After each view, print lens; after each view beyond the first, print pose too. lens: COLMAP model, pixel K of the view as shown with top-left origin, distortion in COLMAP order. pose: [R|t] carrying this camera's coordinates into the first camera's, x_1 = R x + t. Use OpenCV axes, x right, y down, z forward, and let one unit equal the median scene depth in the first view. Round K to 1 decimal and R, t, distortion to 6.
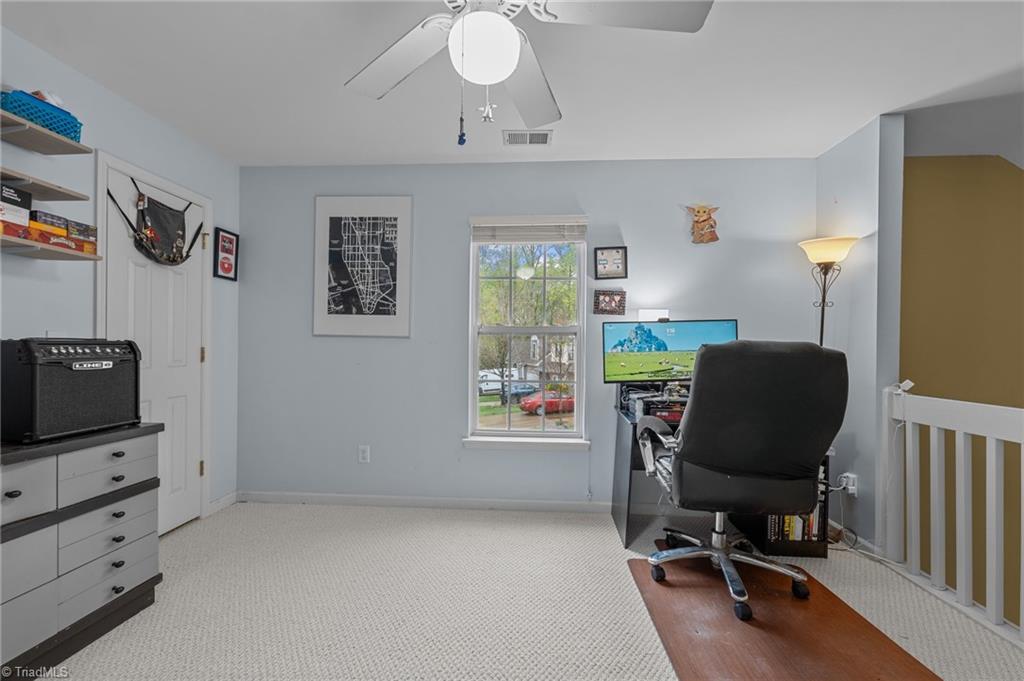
lens RADIAL K [[420.4, 0, 513.0], [0, 420.4, 343.8], [0, 0, 1]] dist [-0.000004, -0.000072]
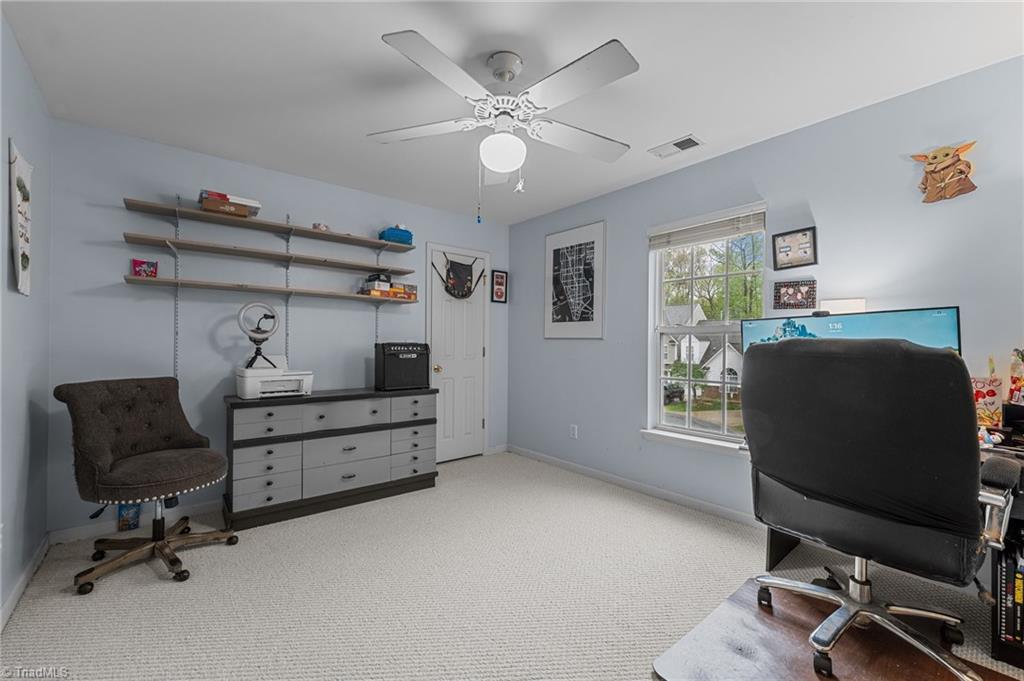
lens RADIAL K [[420.4, 0, 513.0], [0, 420.4, 343.8], [0, 0, 1]] dist [-0.000004, -0.000072]
pose [[0.688238, -0.007039, -0.725451, 0.457911], [0.004902, 0.999975, -0.005053, 0.003108], [0.725469, -0.000079, 0.688255, -0.010884]]
